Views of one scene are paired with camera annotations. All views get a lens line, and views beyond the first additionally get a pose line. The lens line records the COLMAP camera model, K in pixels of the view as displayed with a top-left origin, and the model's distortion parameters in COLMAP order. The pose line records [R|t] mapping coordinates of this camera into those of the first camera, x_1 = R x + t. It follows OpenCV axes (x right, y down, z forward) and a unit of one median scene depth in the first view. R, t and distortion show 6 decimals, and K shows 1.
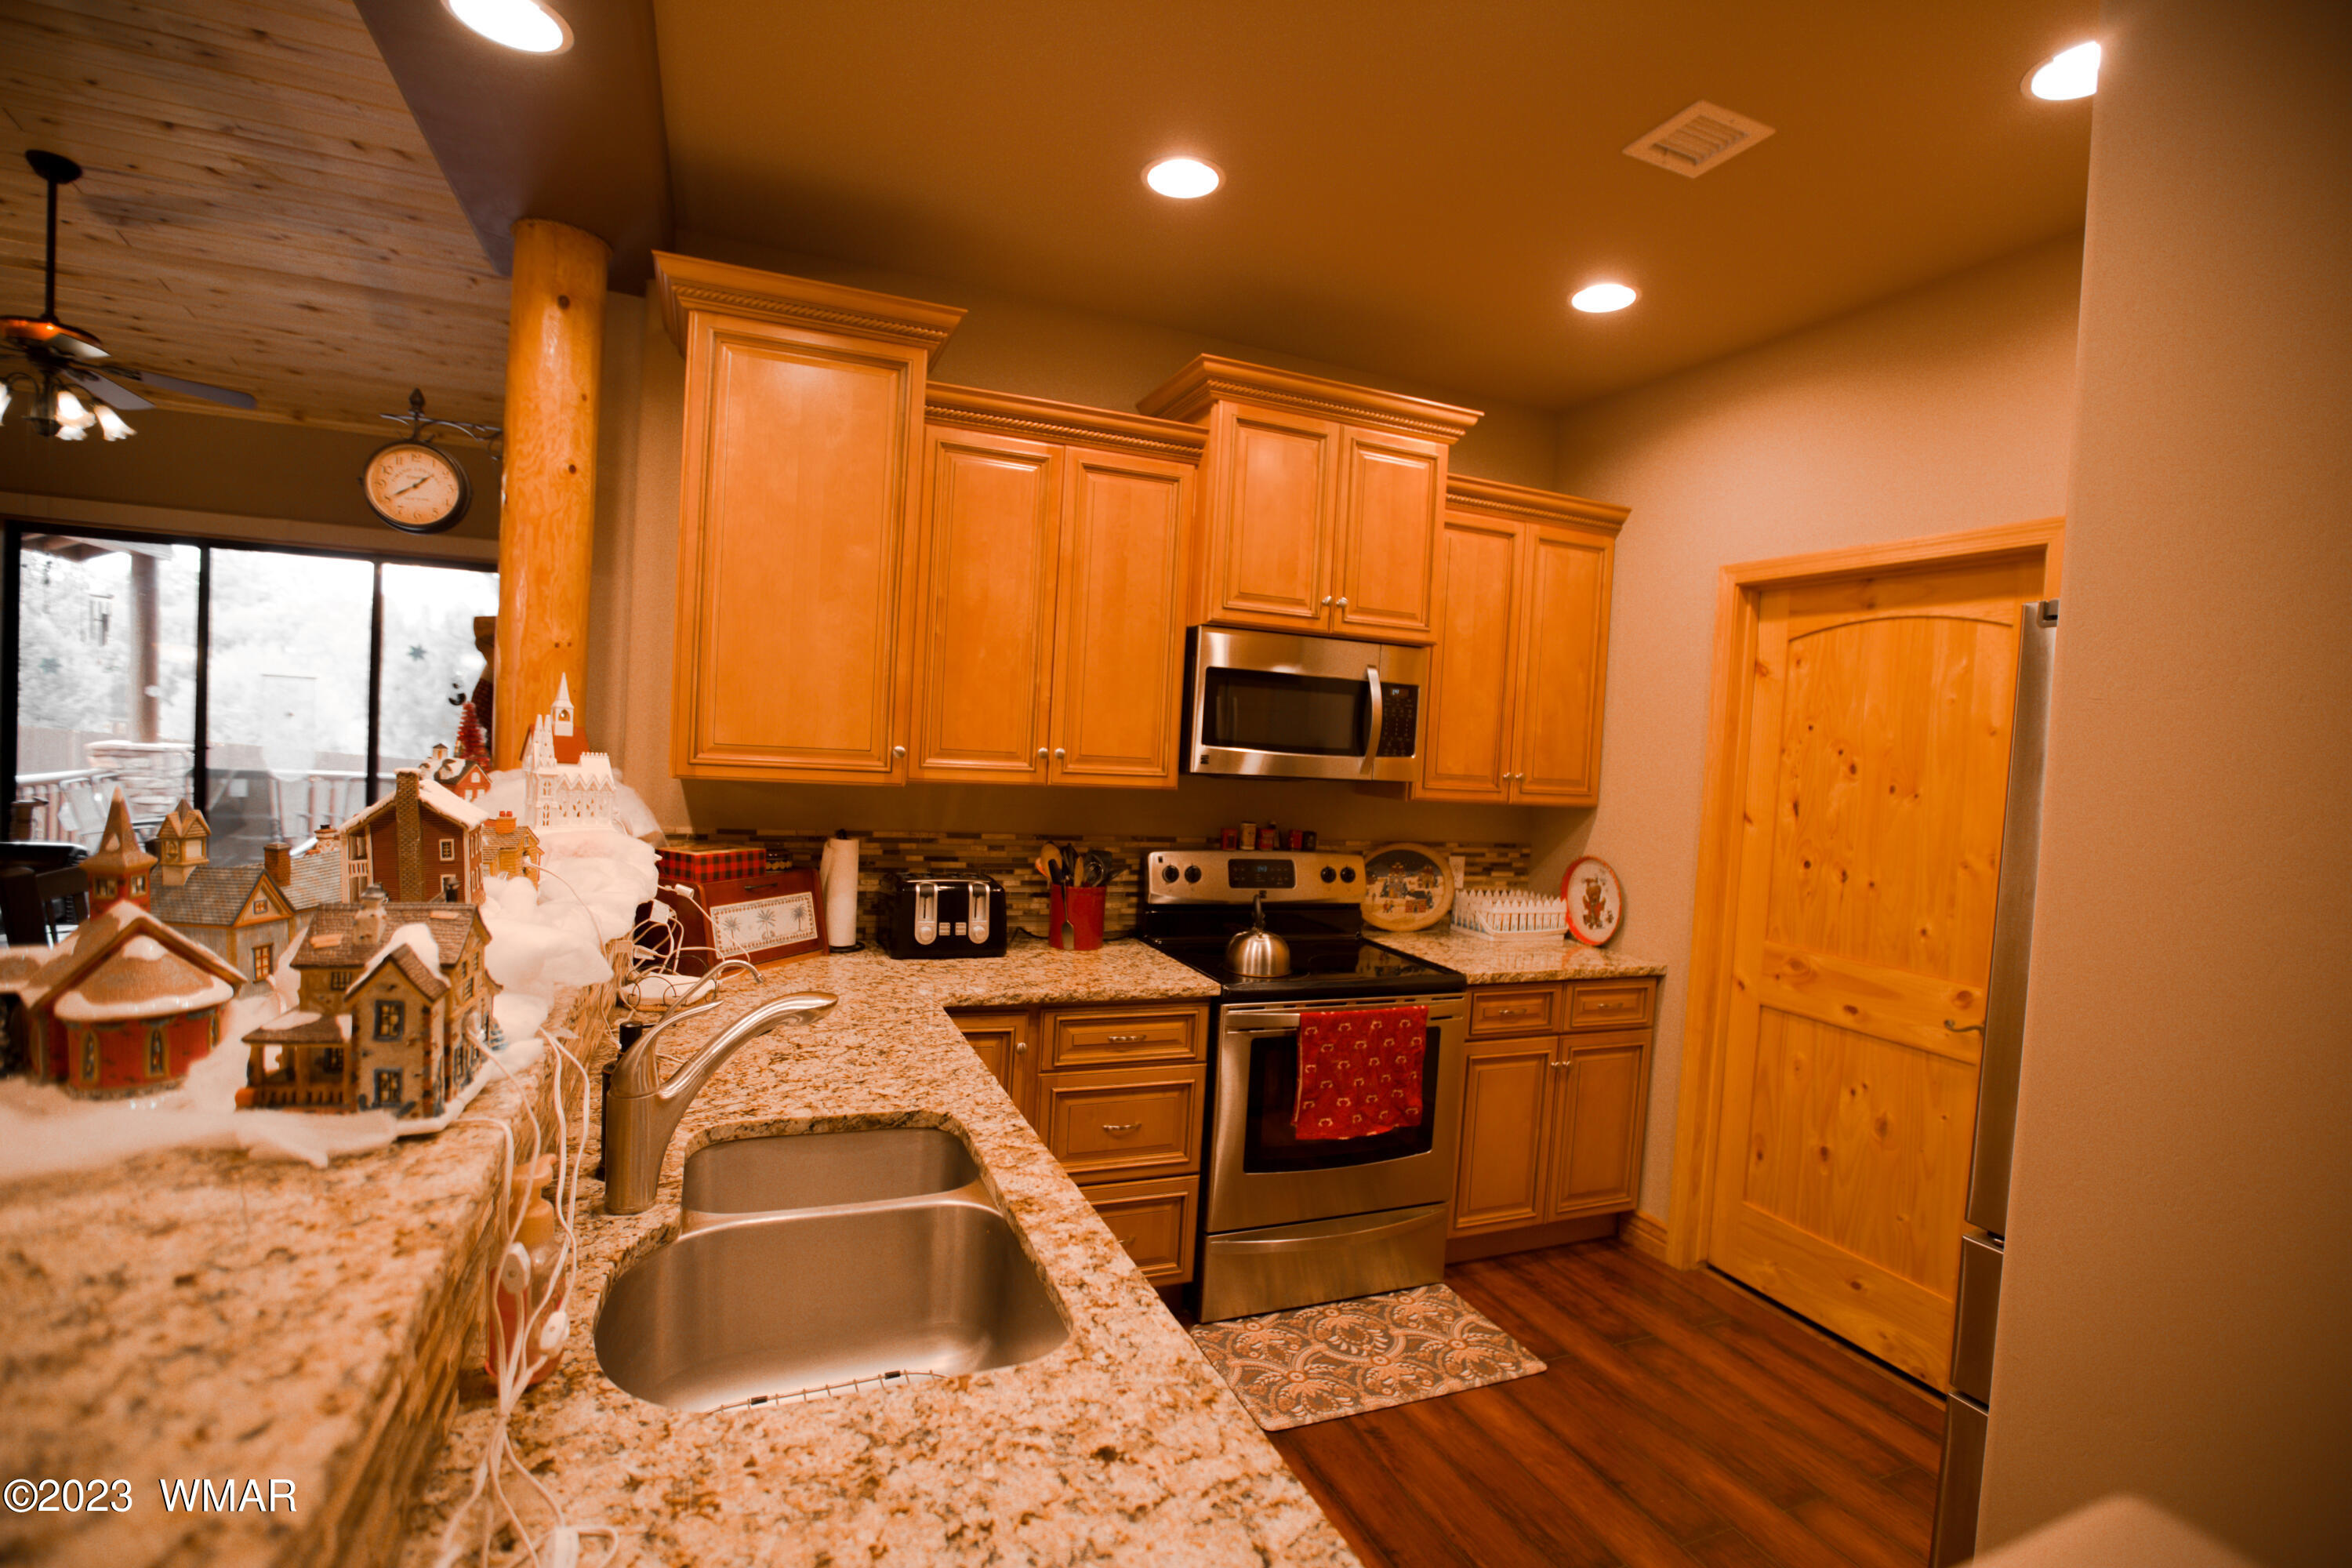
lens RADIAL K [[1072.5, 0, 1182.6], [0, 1072.5, 785.0], [0, 0, 1]] dist [-0.047674, 0.013389]
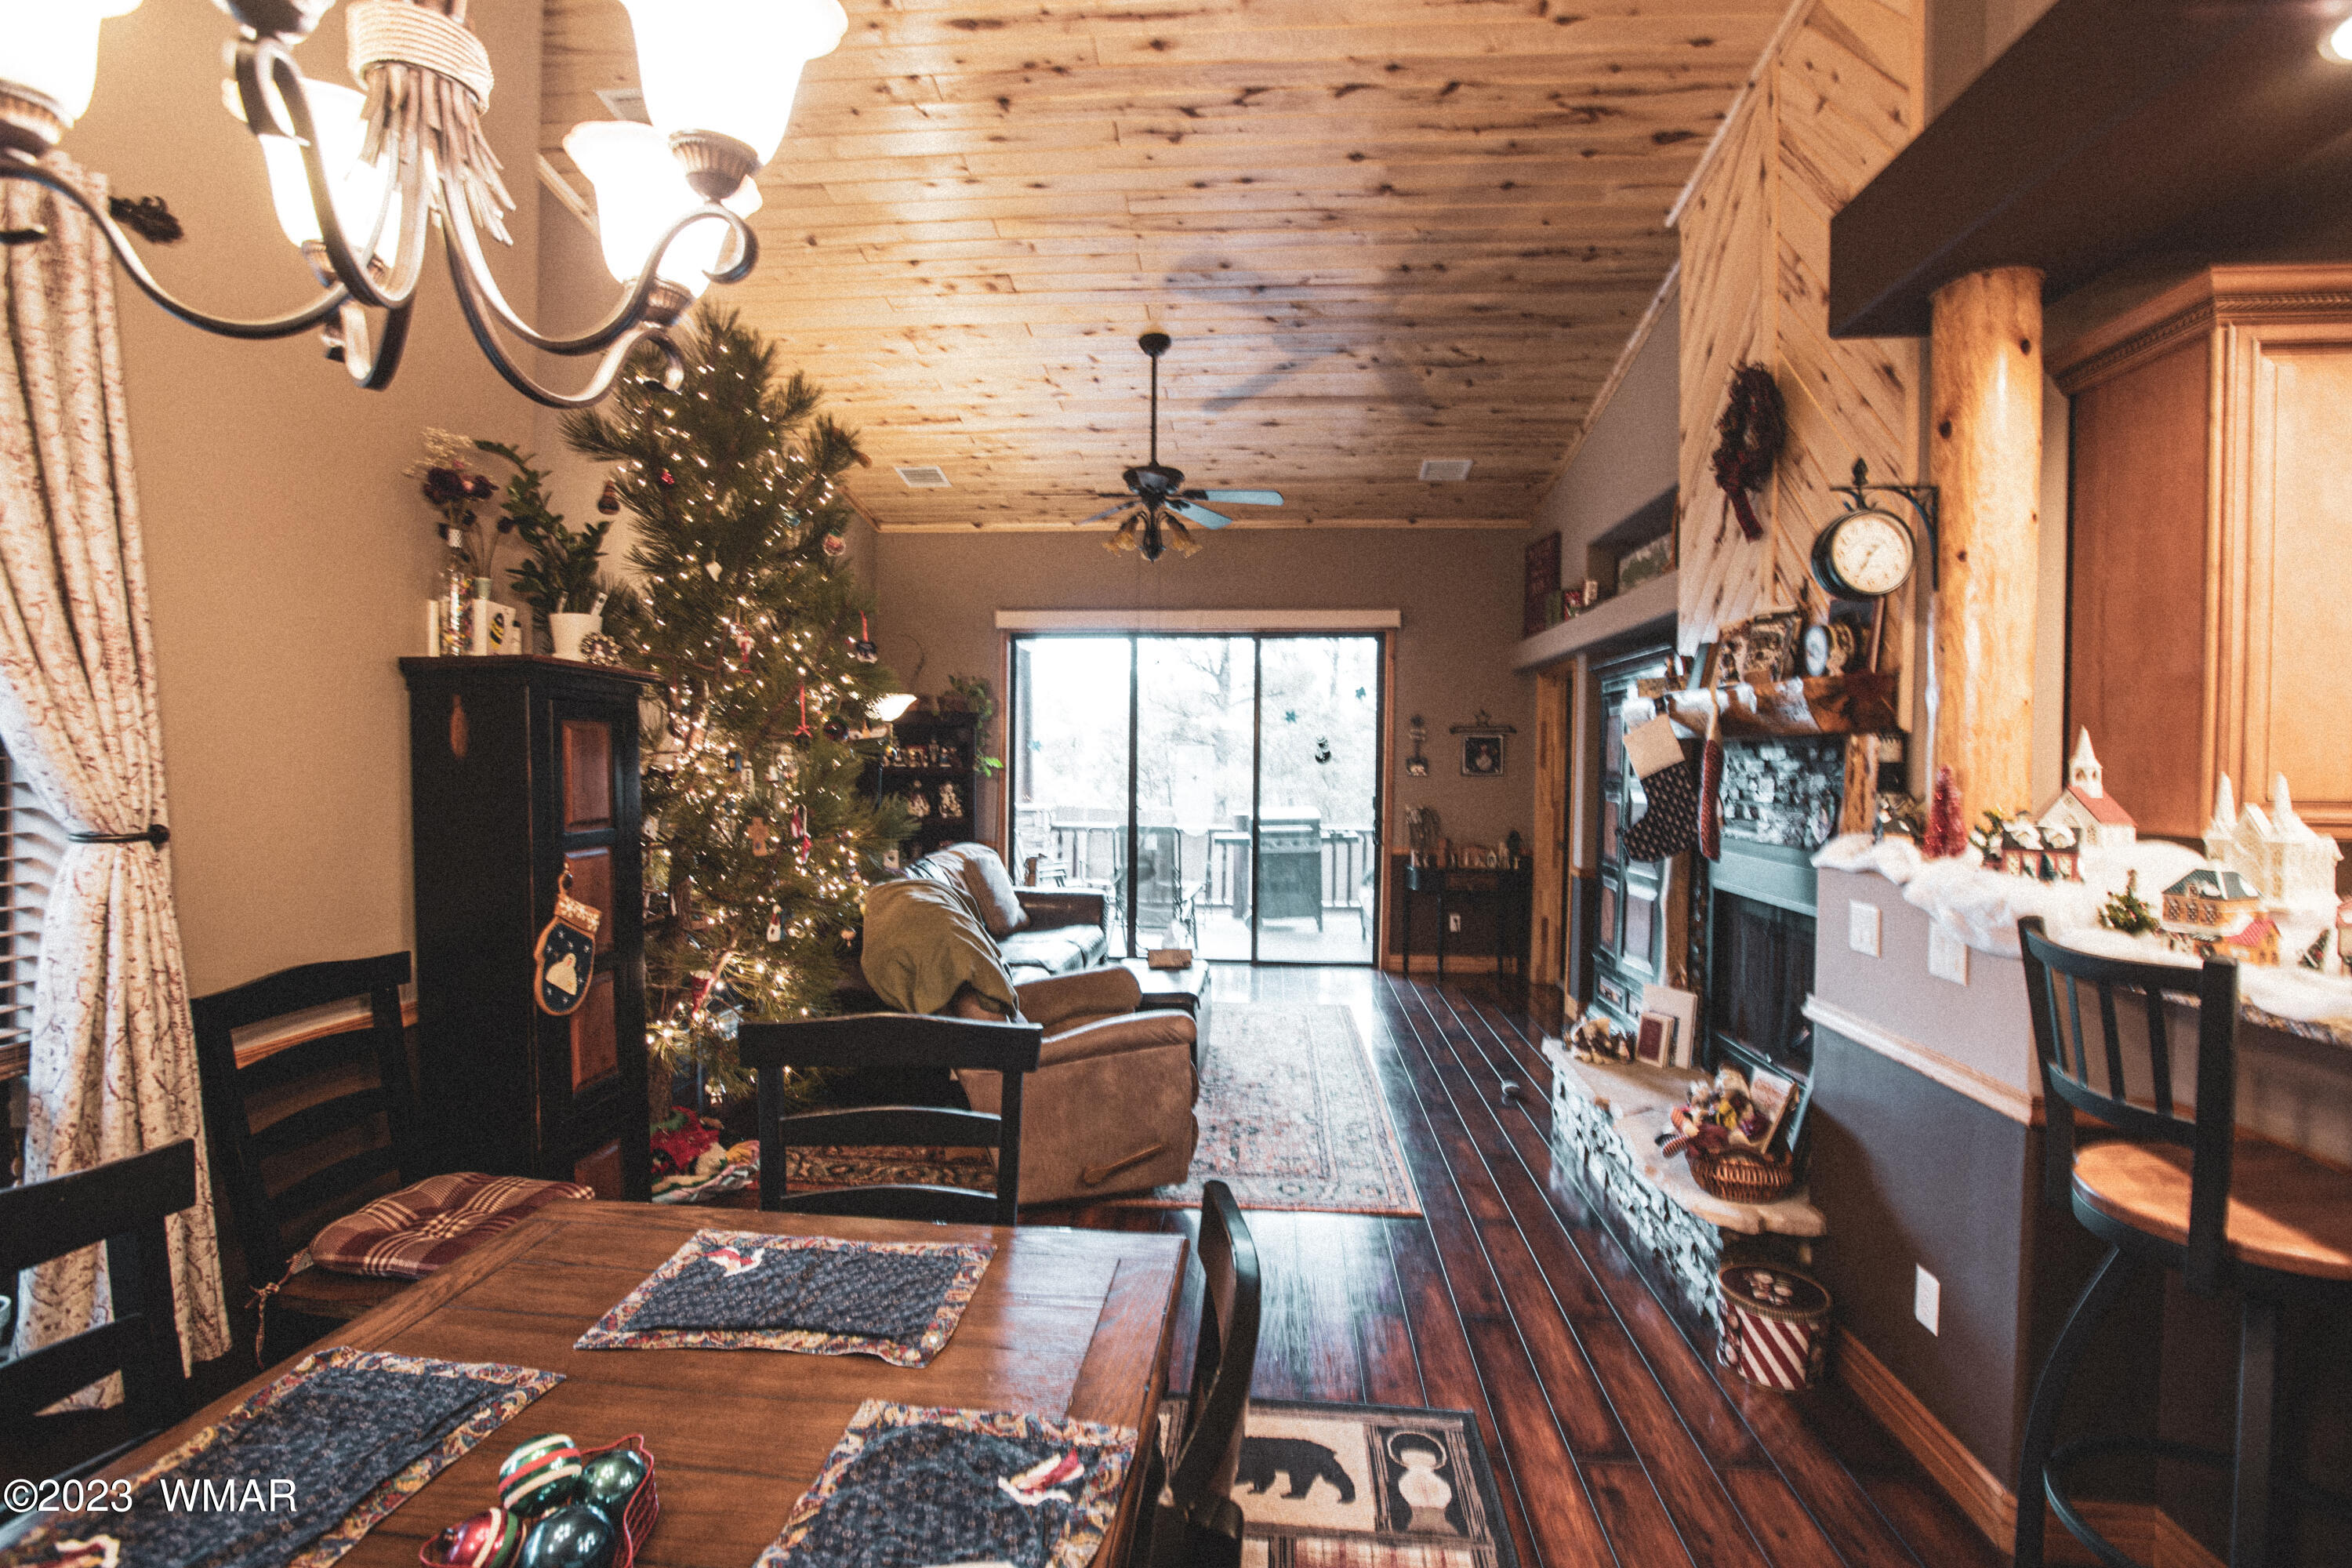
lens RADIAL K [[1092.4, 0, 1176.0], [0, 1092.4, 778.8], [0, 0, 1]] dist [-0.049542, 0.020470]
pose [[0.883968, -0.038681, -0.465944, -0.670574], [0.020626, 0.998828, -0.043787, -0.028967], [0.467091, 0.029096, 0.883730, -0.173193]]
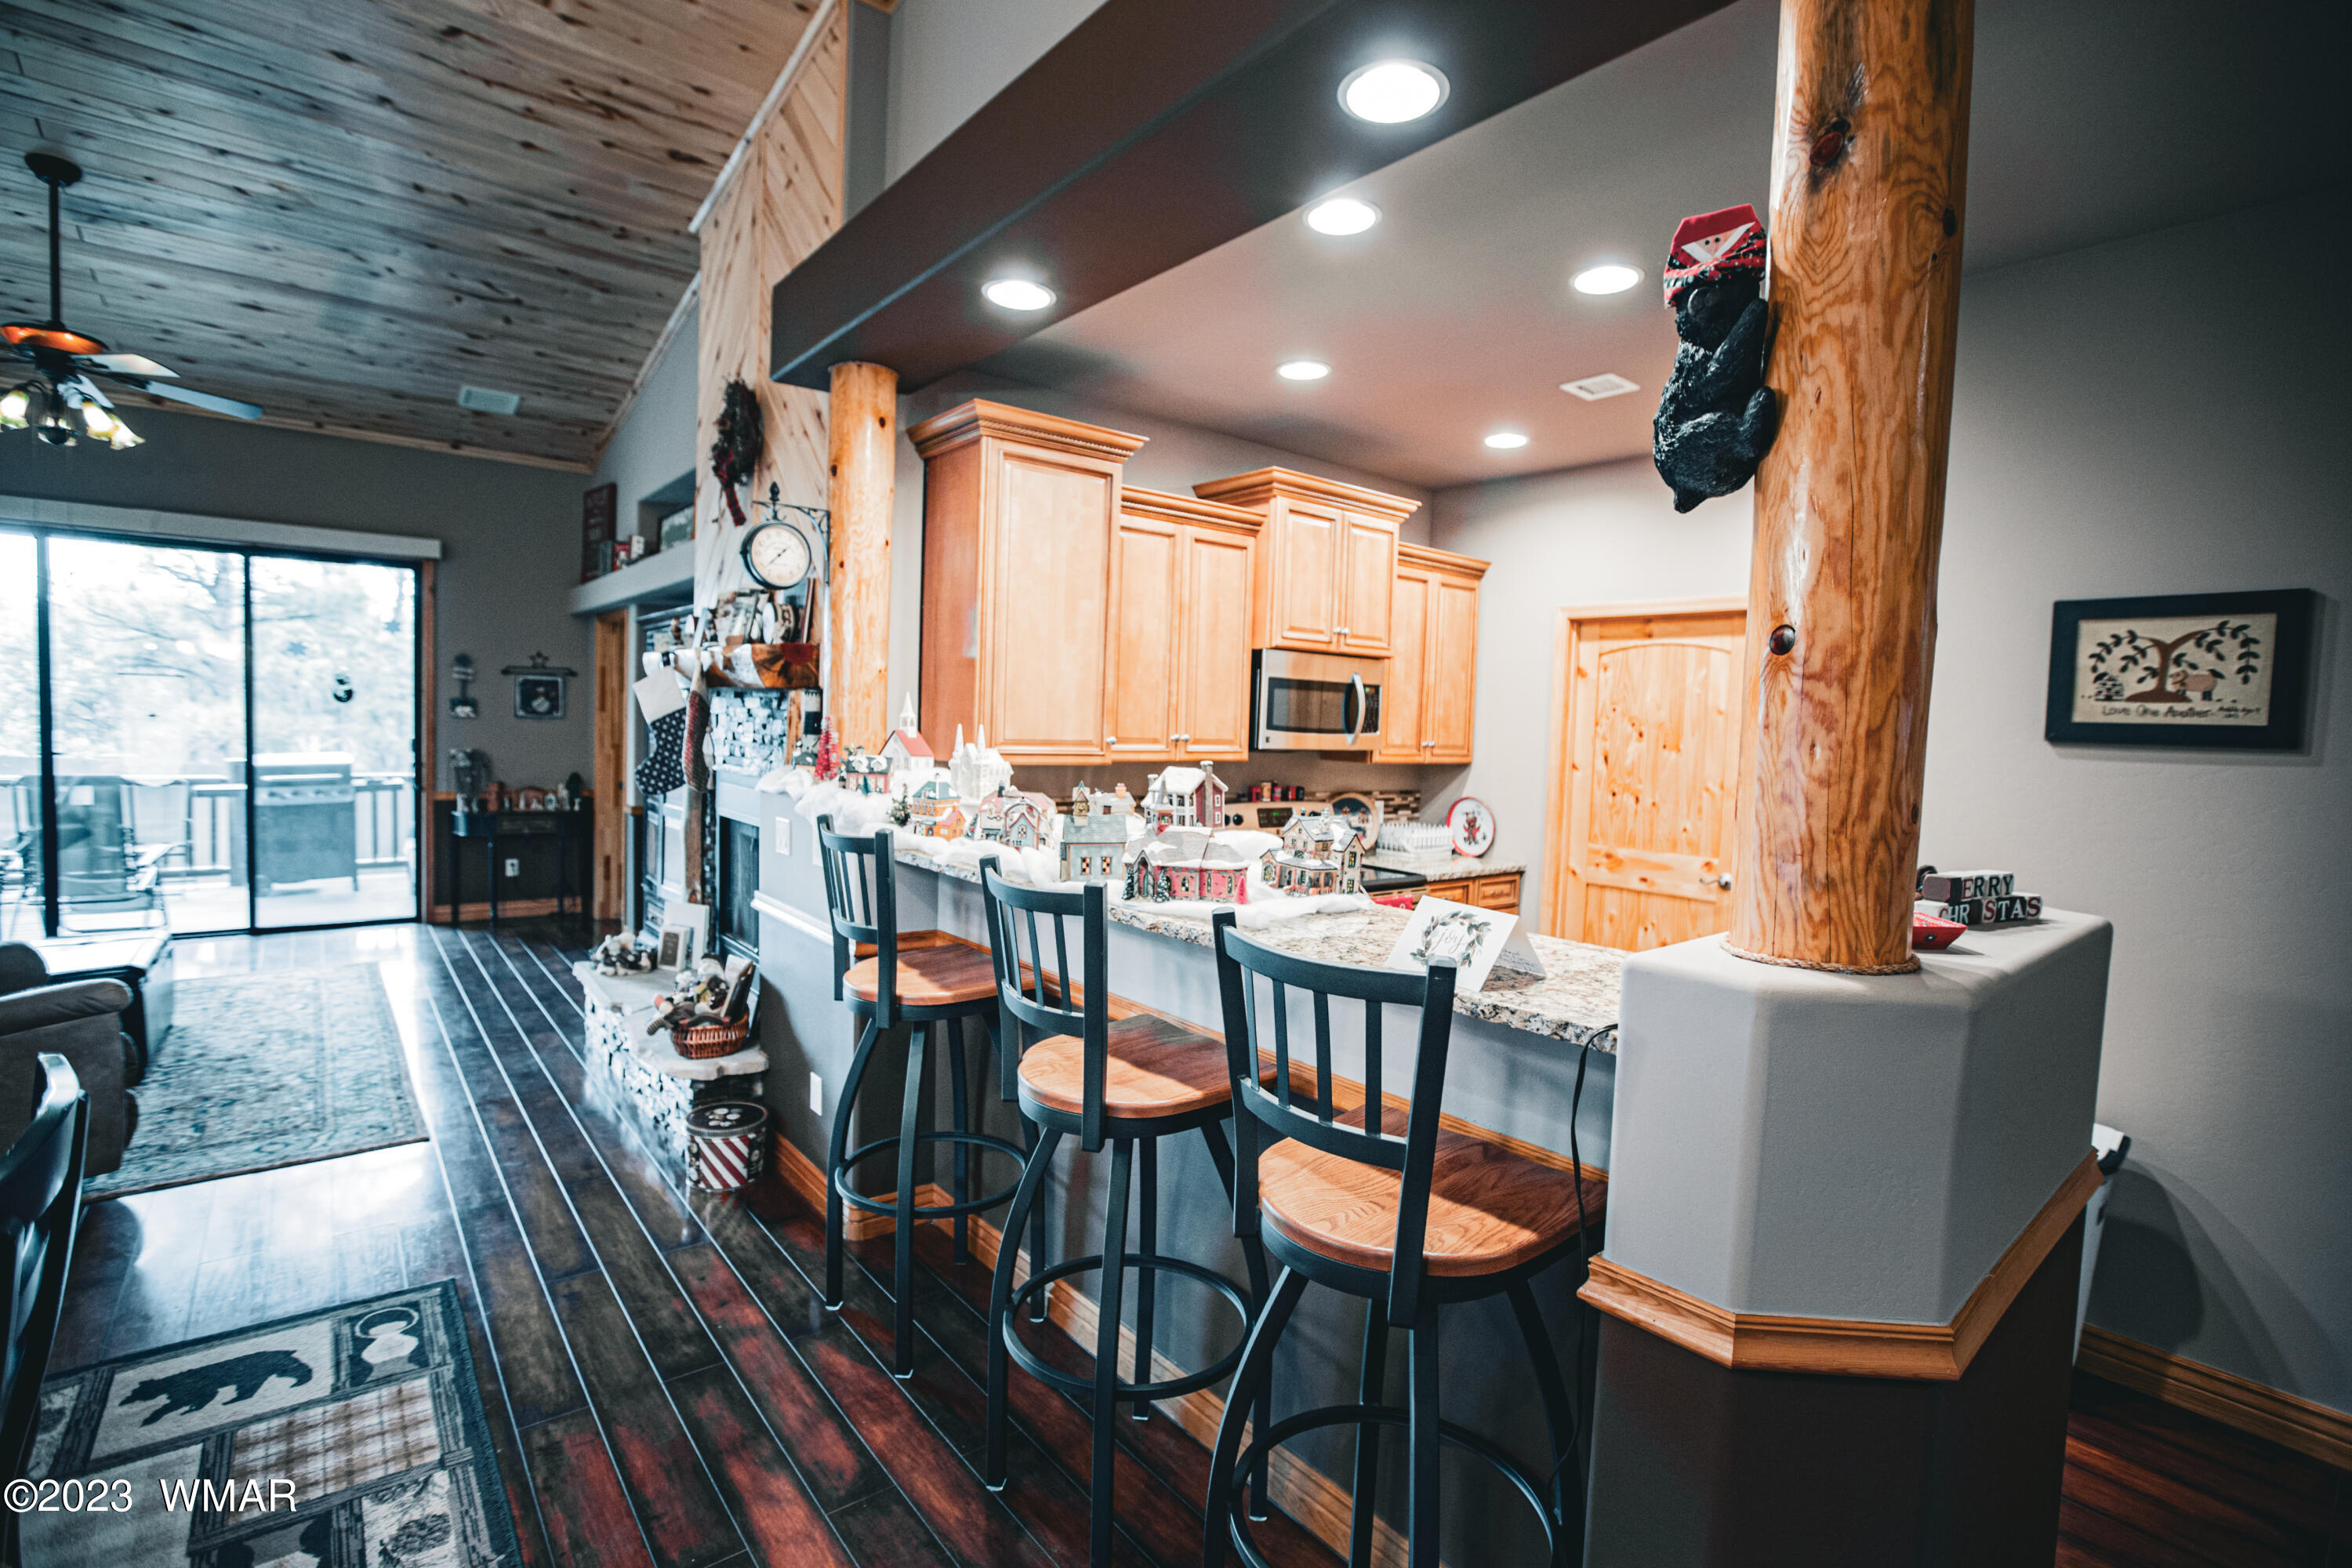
lens RADIAL K [[1072.5, 0, 1182.6], [0, 1072.5, 785.0], [0, 0, 1]] dist [-0.047674, 0.013389]
pose [[0.957190, -0.040371, 0.286630, -0.504783], [0.031723, 0.998892, 0.034753, -0.016194], [-0.287715, -0.024173, 0.957411, -0.369756]]
